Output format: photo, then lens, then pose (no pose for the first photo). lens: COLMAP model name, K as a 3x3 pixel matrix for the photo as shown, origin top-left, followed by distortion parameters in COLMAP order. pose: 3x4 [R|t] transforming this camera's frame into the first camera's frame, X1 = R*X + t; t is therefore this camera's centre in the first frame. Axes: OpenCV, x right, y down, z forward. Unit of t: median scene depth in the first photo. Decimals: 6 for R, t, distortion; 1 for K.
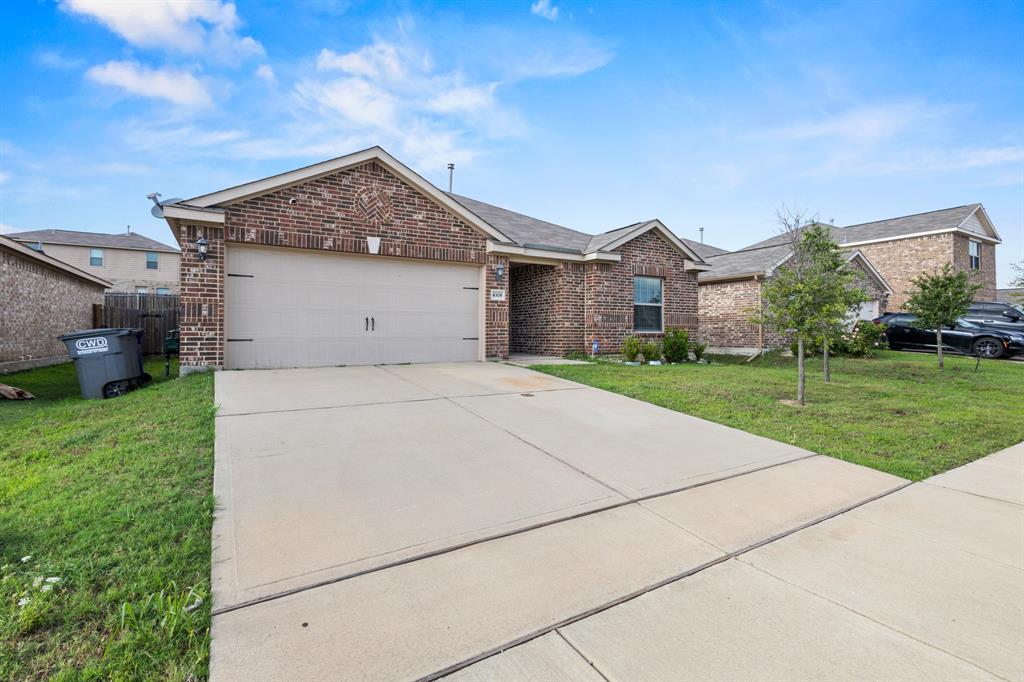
lens RADIAL K [[473.7, 0, 520.2], [0, 473.7, 333.9], [0, 0, 1]] dist [0.012759, -0.003493]
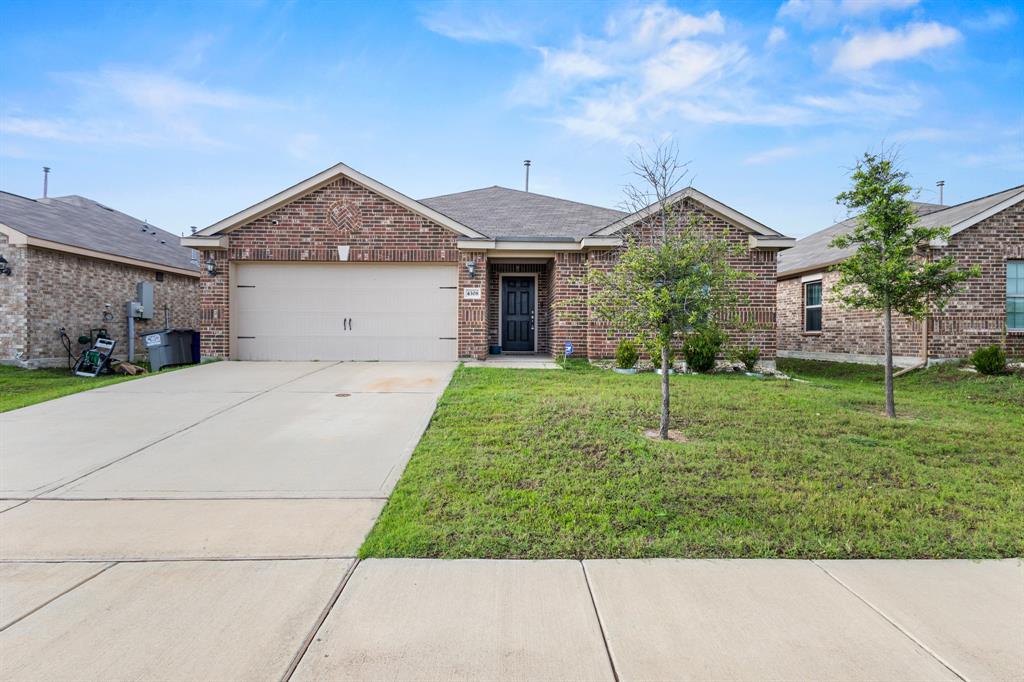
lens RADIAL K [[473.7, 0, 514.1], [0, 473.7, 343.0], [0, 0, 1]] dist [0.012759, -0.003493]
pose [[0.859058, 0.014718, -0.511667, 0.589727], [-0.004984, 0.999780, 0.020392, -0.001377], [0.511854, -0.014968, 0.858942, 0.241982]]
